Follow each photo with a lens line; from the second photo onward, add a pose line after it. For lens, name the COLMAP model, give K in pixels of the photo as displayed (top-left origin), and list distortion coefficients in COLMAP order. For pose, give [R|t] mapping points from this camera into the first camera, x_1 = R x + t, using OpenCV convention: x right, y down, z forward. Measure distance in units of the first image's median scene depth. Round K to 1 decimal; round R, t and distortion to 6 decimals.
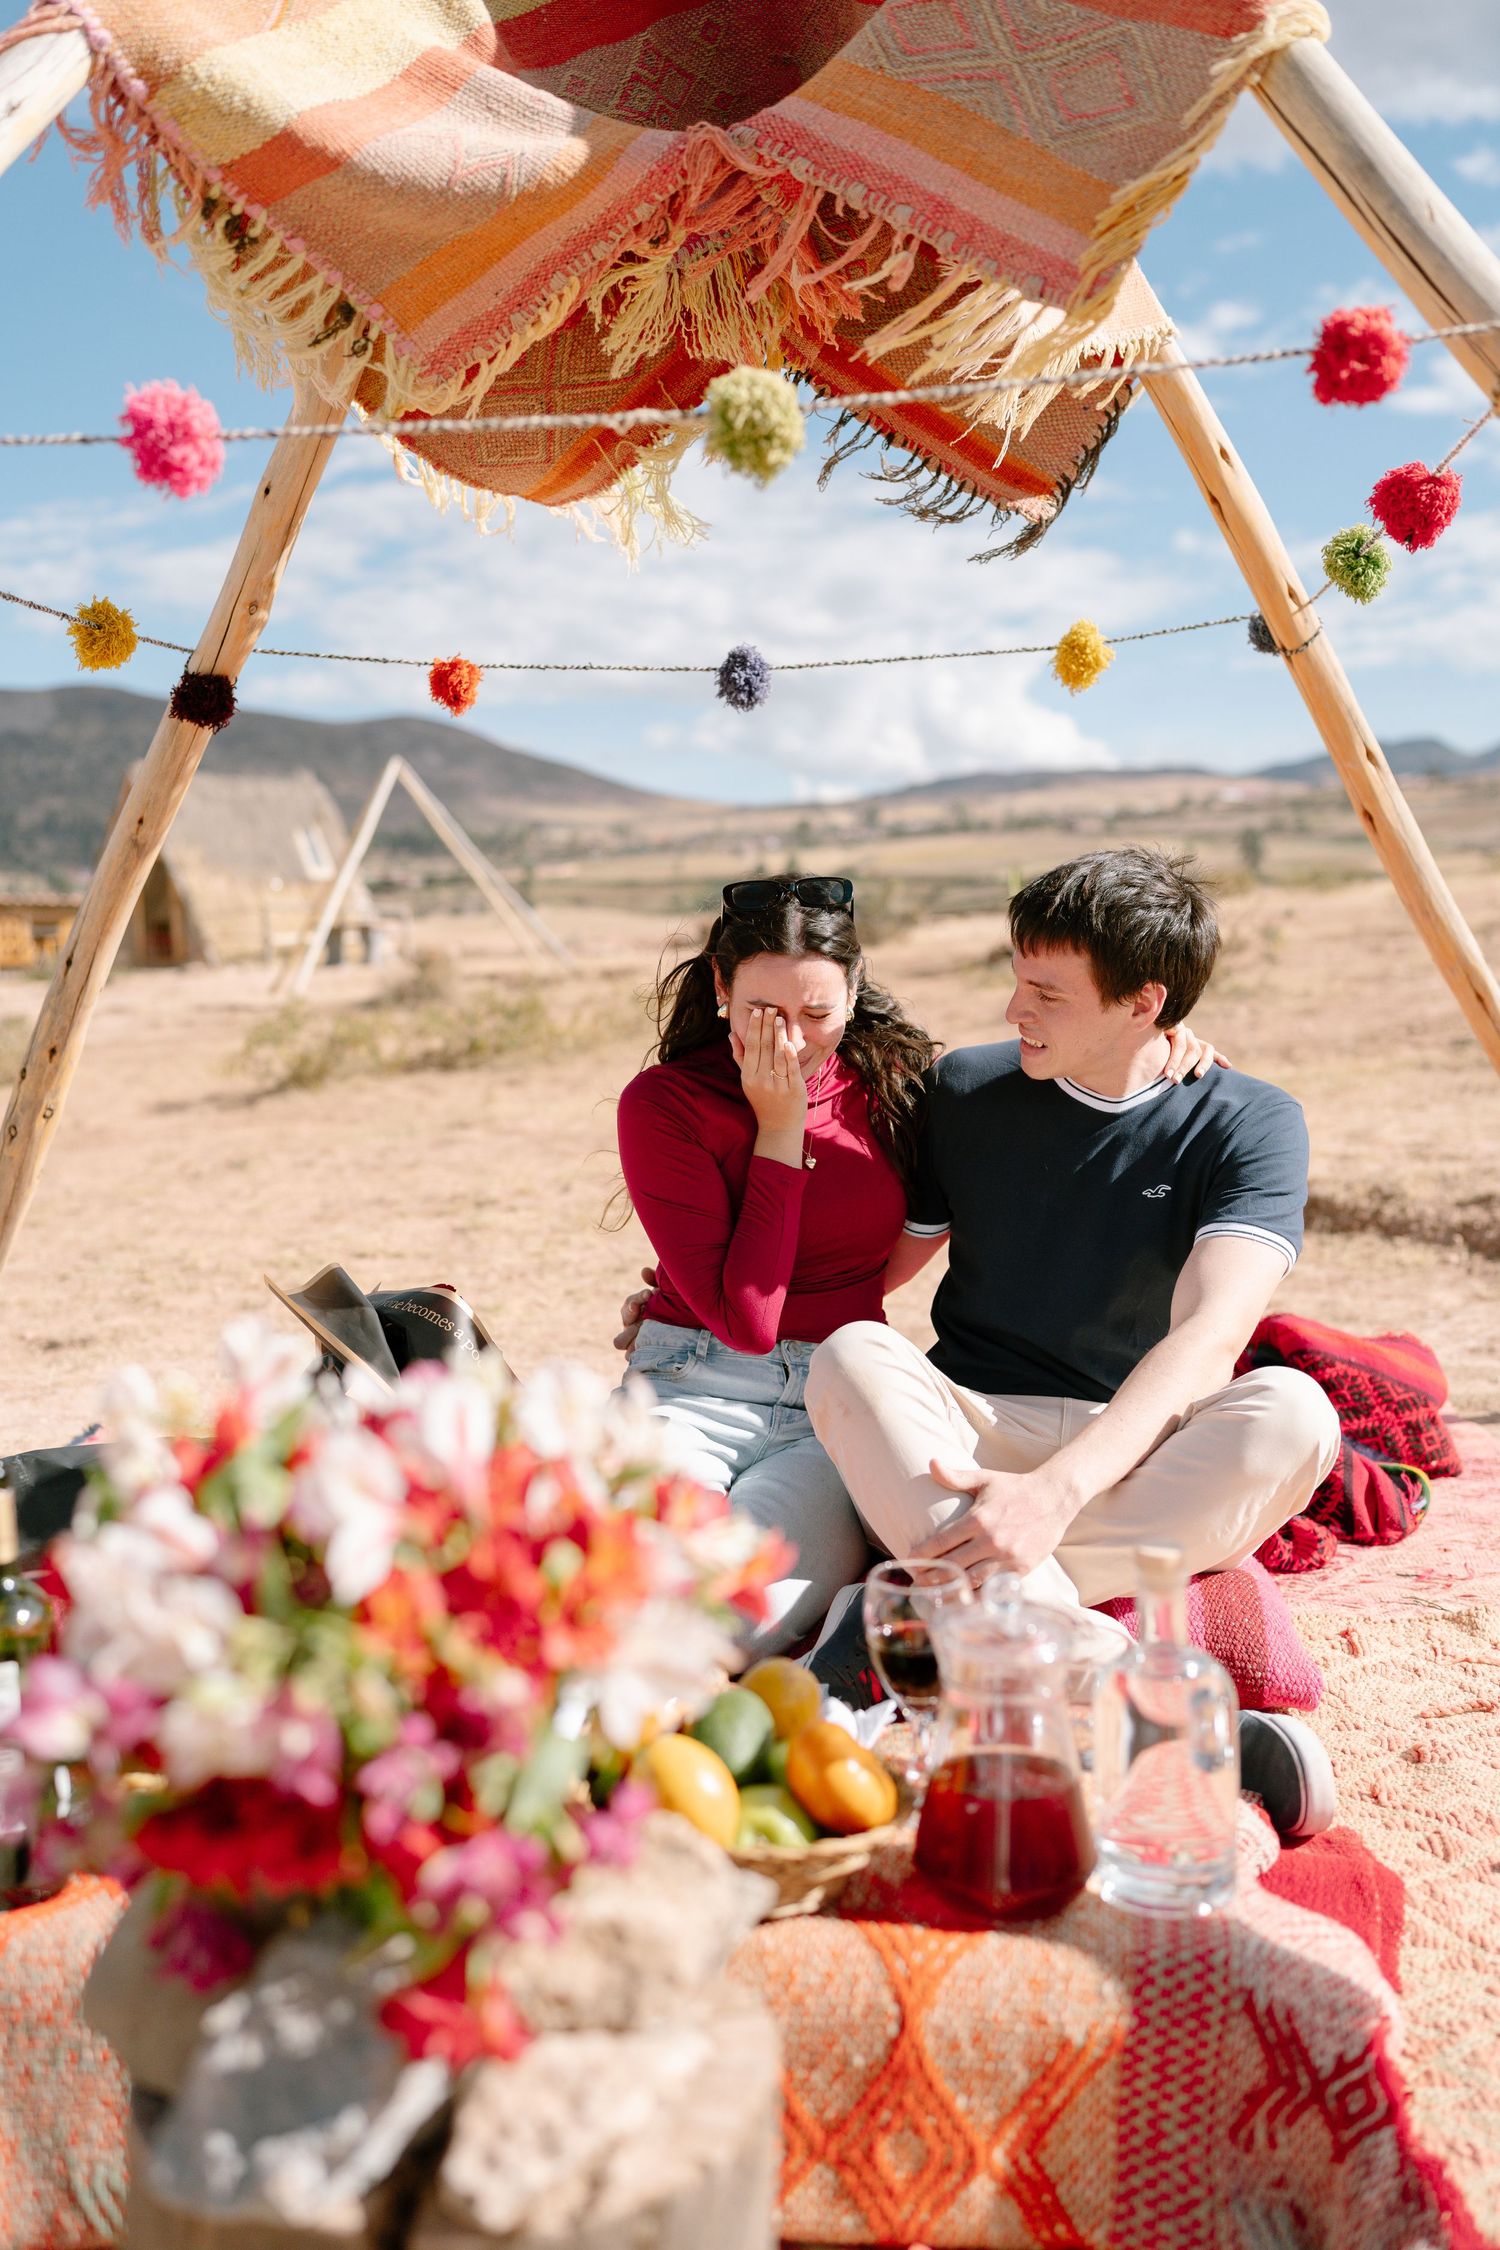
lens RADIAL K [[2433.7, 0, 809.2], [0, 2433.7, 1085.1], [0, 0, 1]] dist [0.025222, 0.000000]
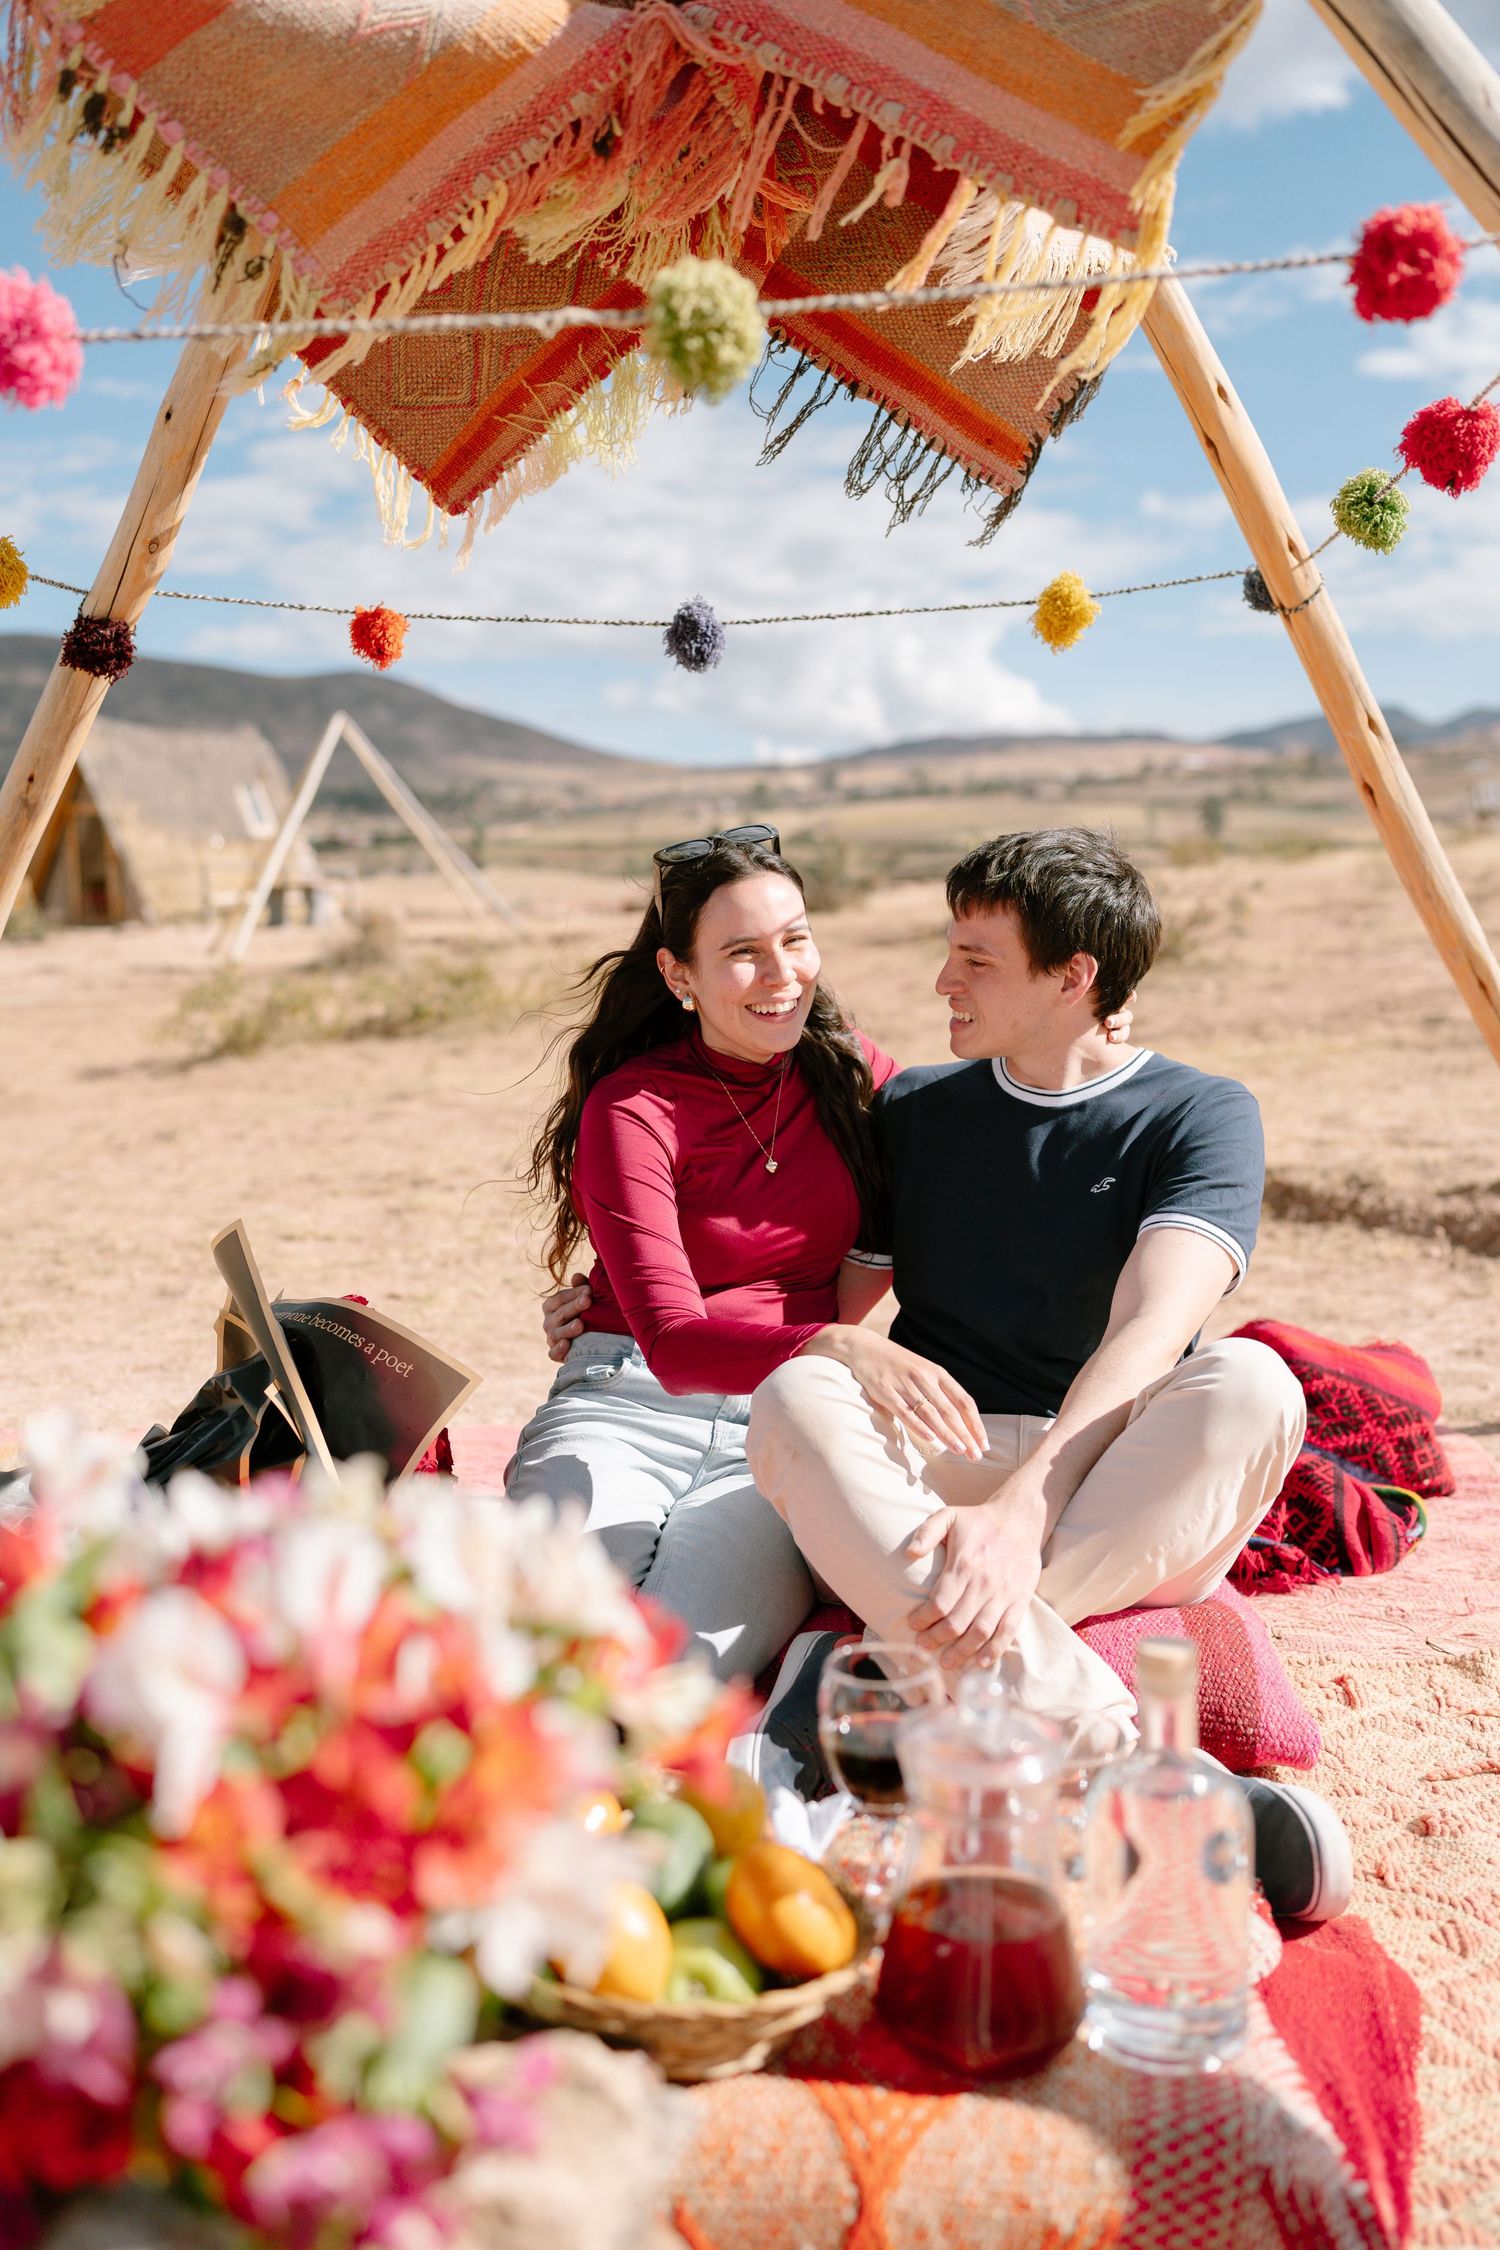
lens RADIAL K [[2433.7, 0, 825.5], [0, 2433.7, 1092.5], [0, 0, 1]] dist [0.025222, 0.000000]
pose [[0.999635, 0.009136, 0.025417, 0.000440], [-0.009606, 0.999784, 0.018428, -0.015806], [-0.025243, -0.018666, 0.999507, 0.119576]]
